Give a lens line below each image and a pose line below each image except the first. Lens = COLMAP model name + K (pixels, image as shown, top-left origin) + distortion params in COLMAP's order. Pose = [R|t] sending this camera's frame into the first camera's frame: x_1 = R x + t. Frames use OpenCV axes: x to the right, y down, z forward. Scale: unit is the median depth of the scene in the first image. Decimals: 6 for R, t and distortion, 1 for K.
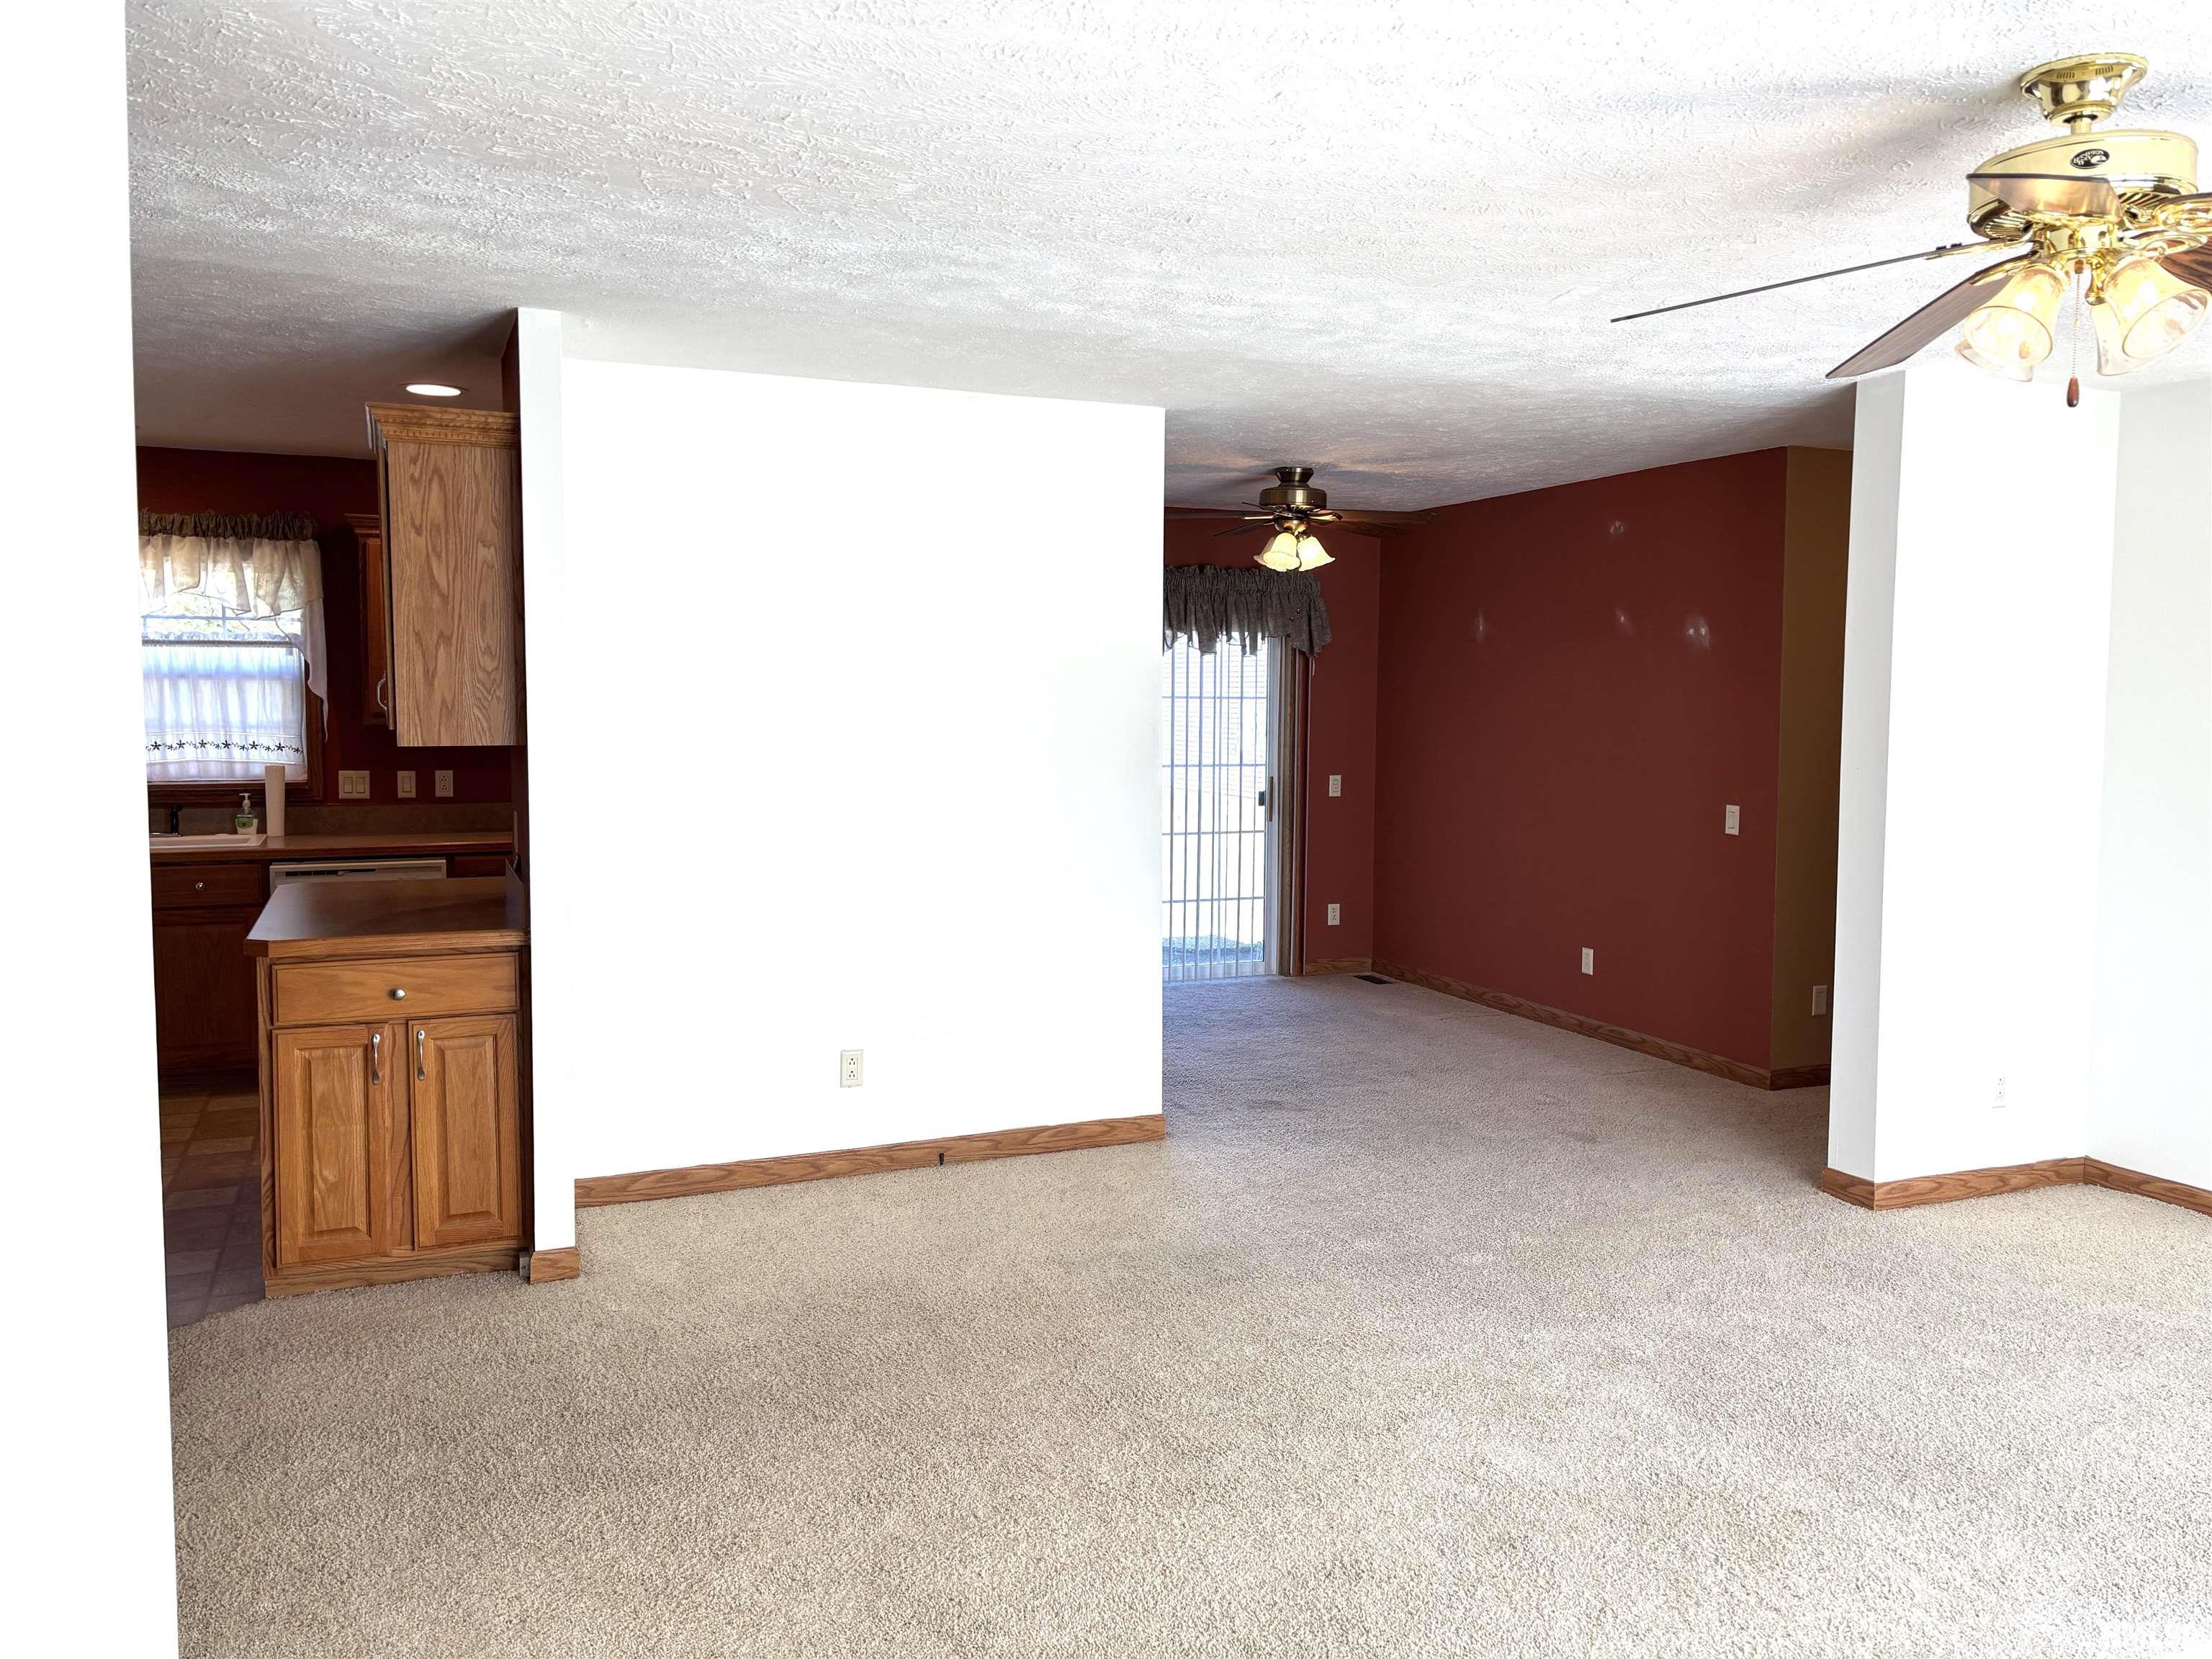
lens RADIAL K [[1658.4, 0, 1108.3], [0, 1658.4, 795.2], [0, 0, 1]] dist [0.012368, 0.004016]
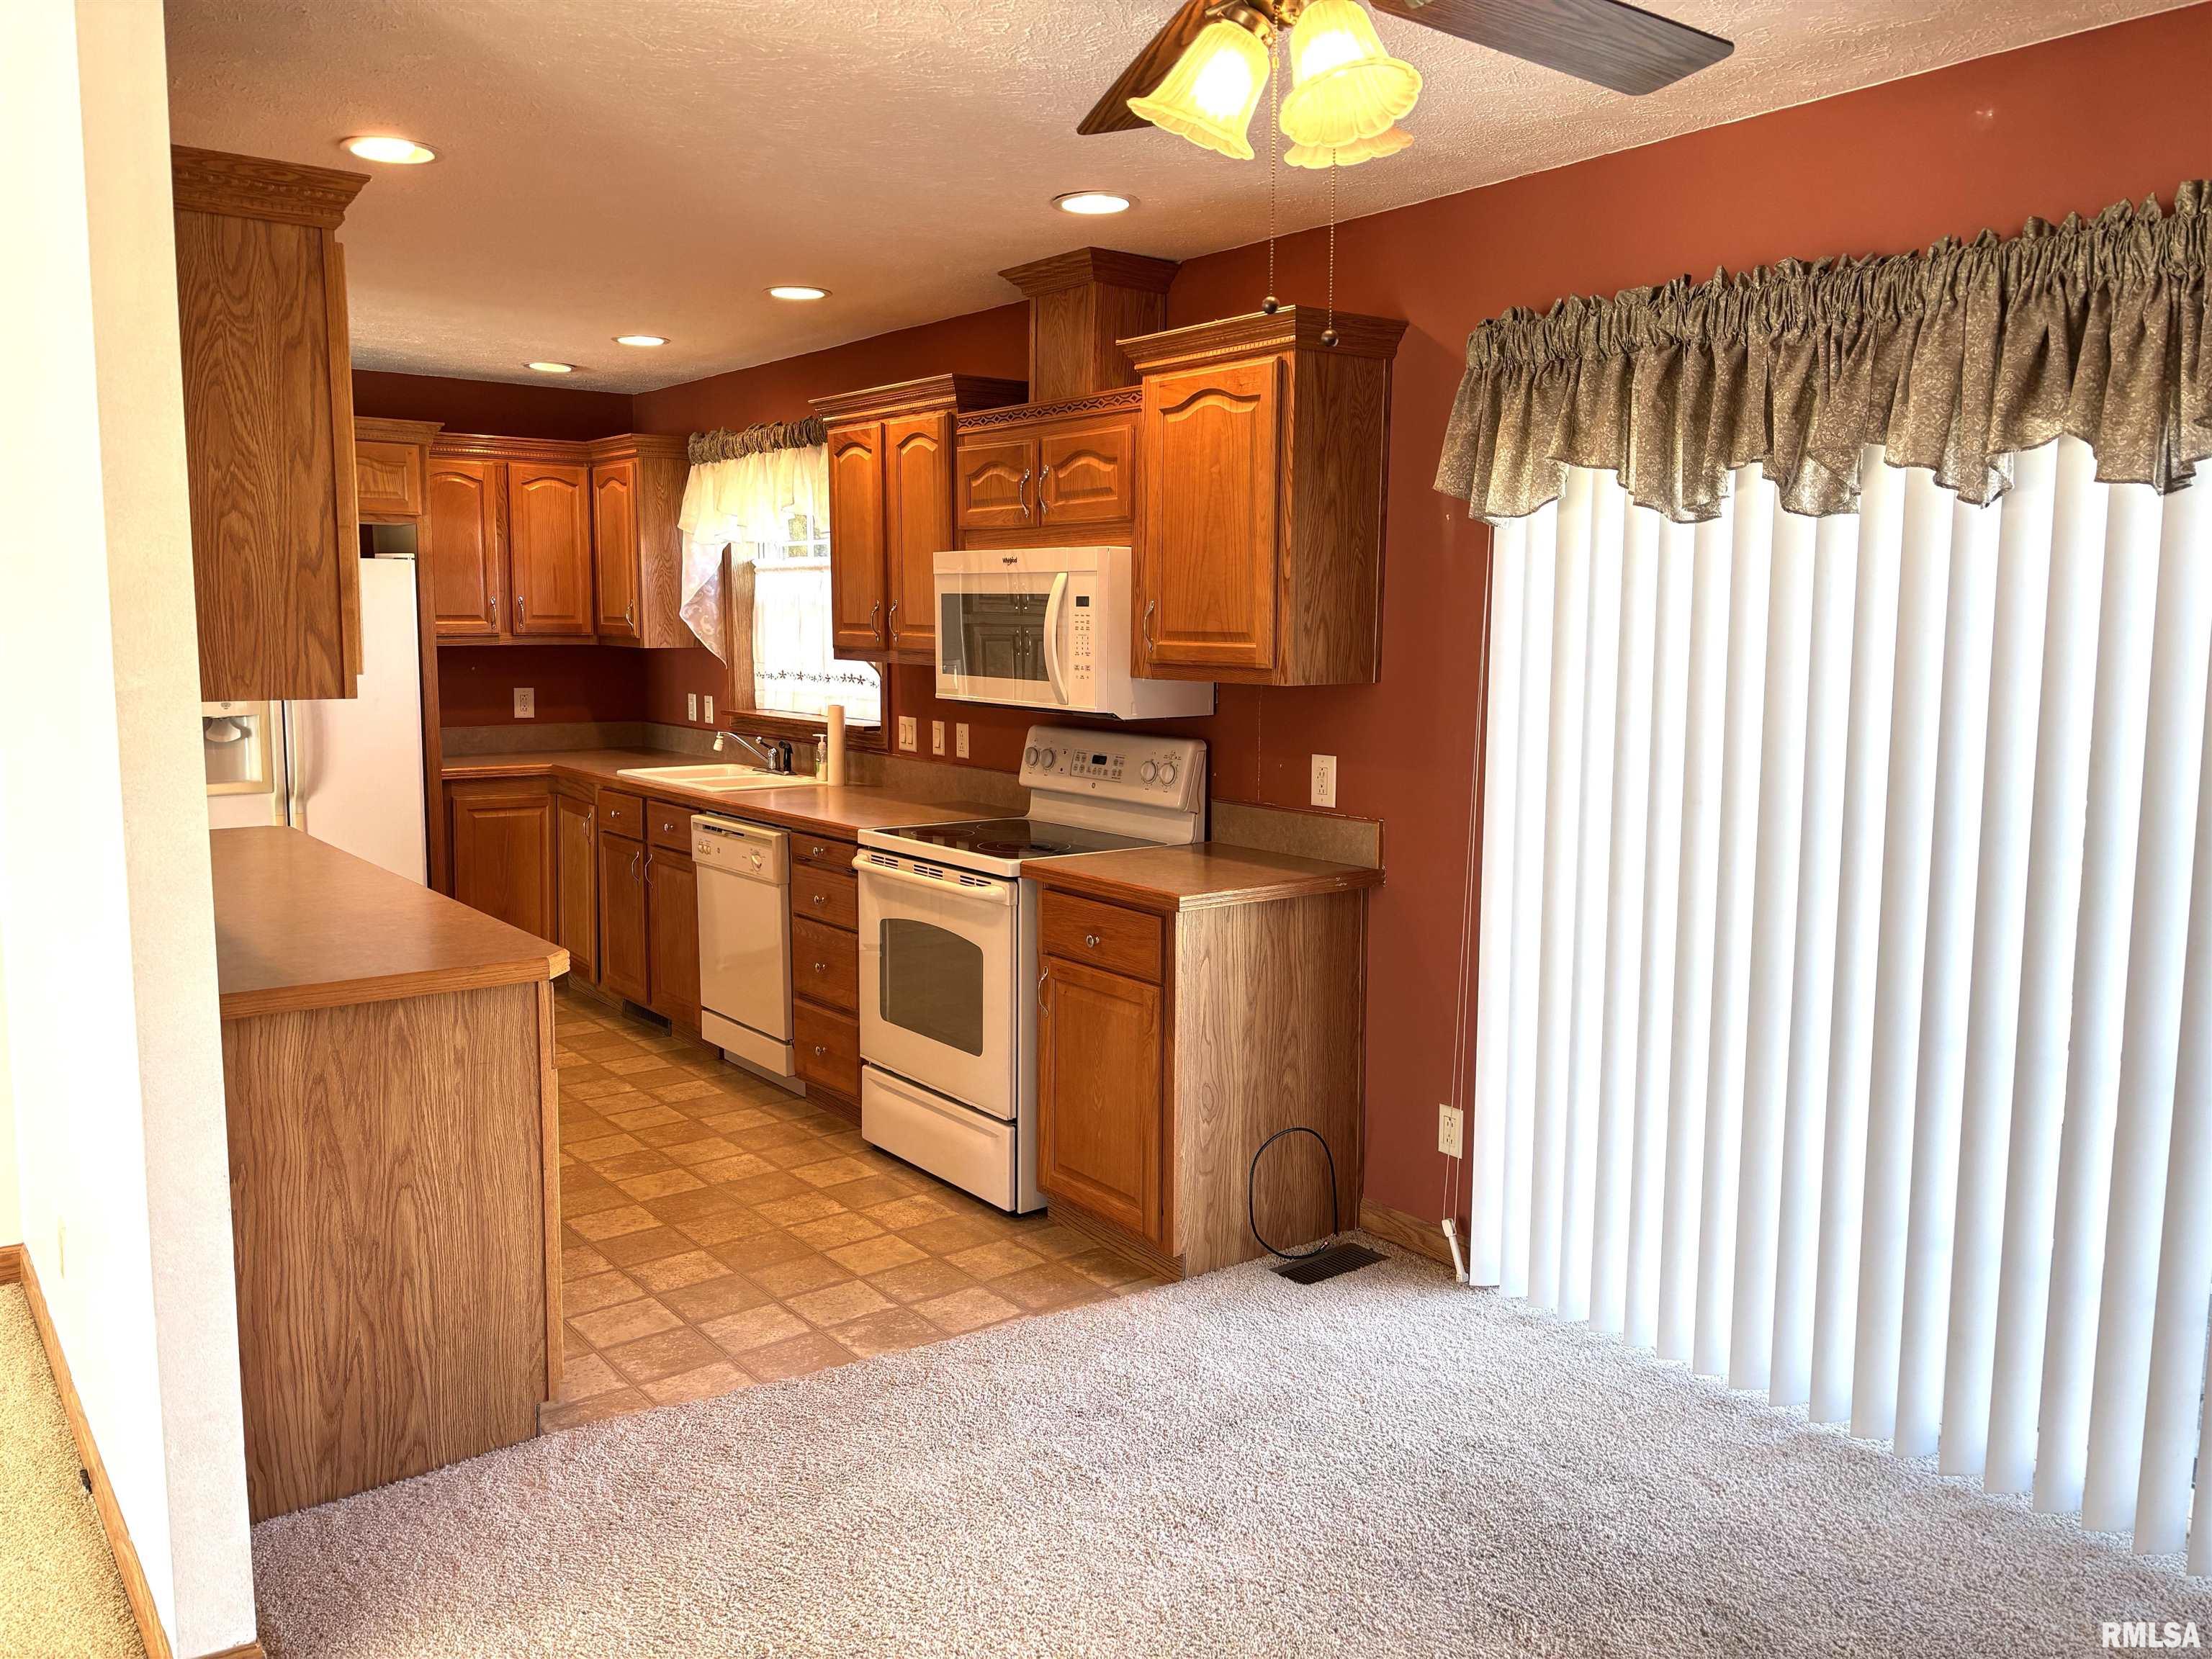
lens RADIAL K [[1683.0, 0, 1093.3], [0, 1683.0, 801.7], [0, 0, 1]] dist [0.091697, -0.075613]
pose [[0.245607, 0.102480, -0.963937, 0.500408], [-0.066182, 0.993849, 0.088797, -0.070331], [0.967108, 0.041986, 0.250878, 1.162188]]
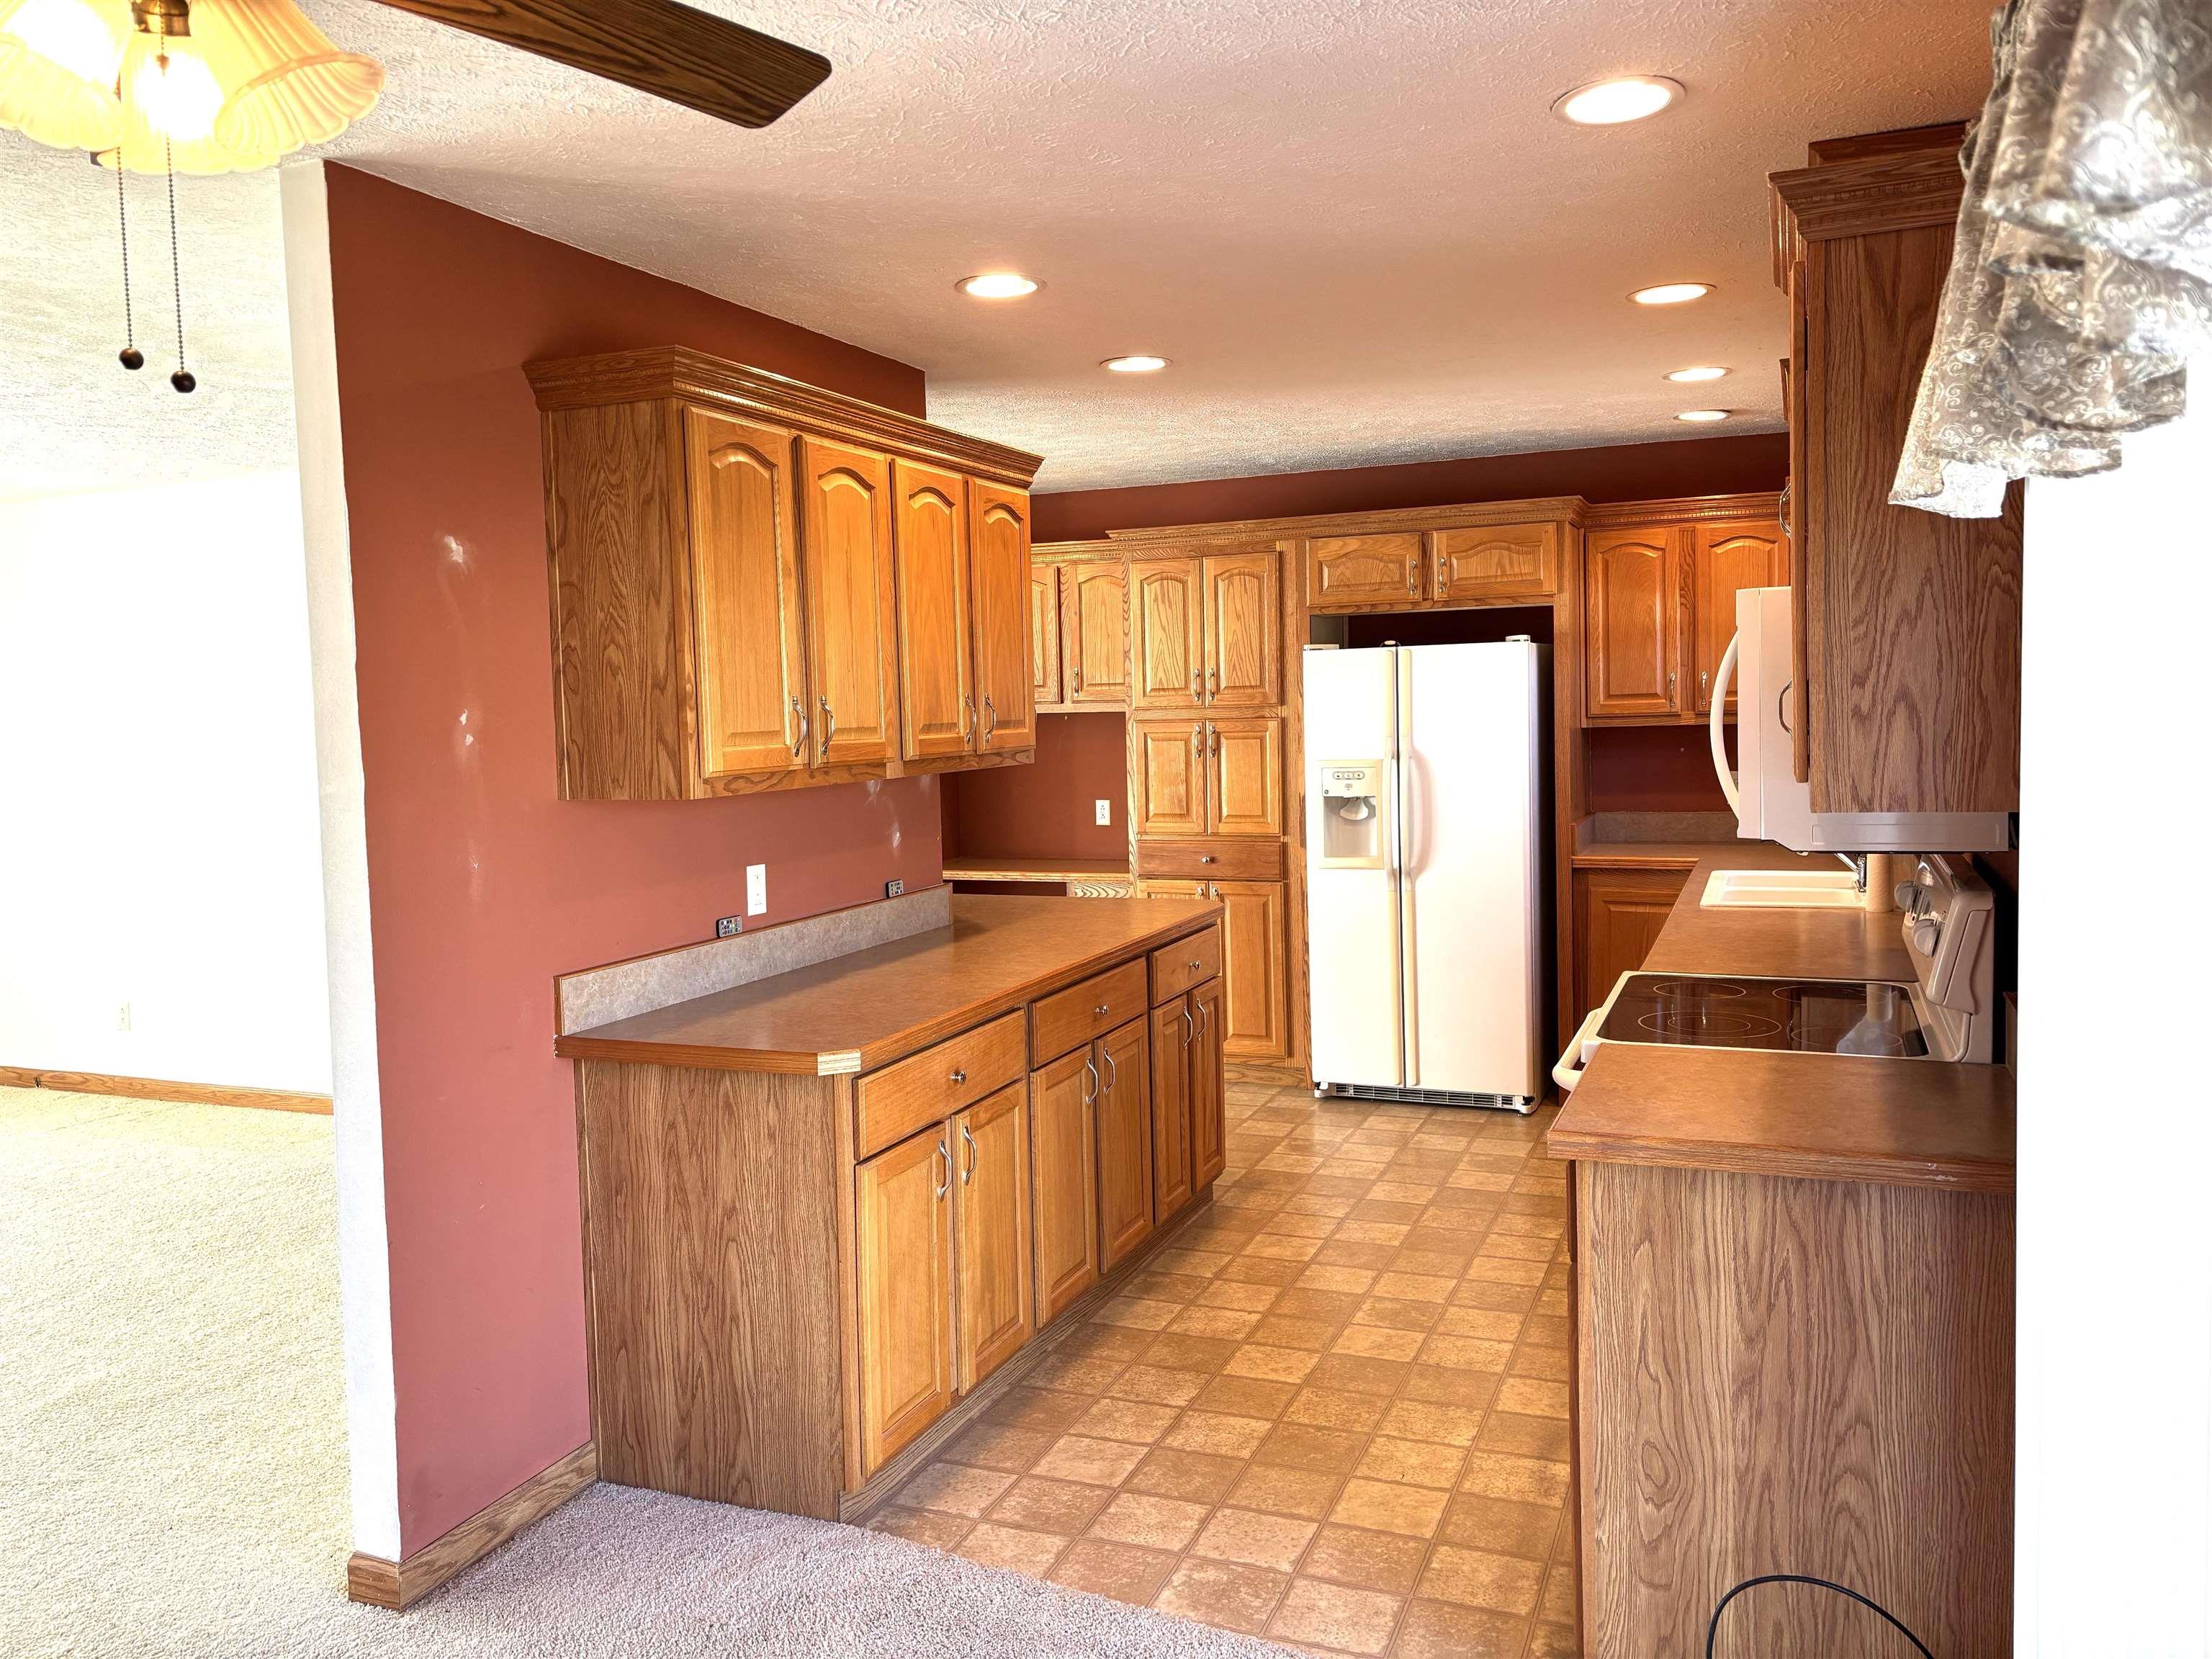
lens RADIAL K [[1667.8, 0, 1101.0], [0, 1667.8, 809.5], [0, 0, 1]] dist [0.054911, -0.053723]
pose [[-0.714936, 0.061161, -0.696510, 0.235554], [-0.021283, 0.993802, 0.109112, -0.104645], [0.698866, 0.092831, -0.709203, 1.601406]]
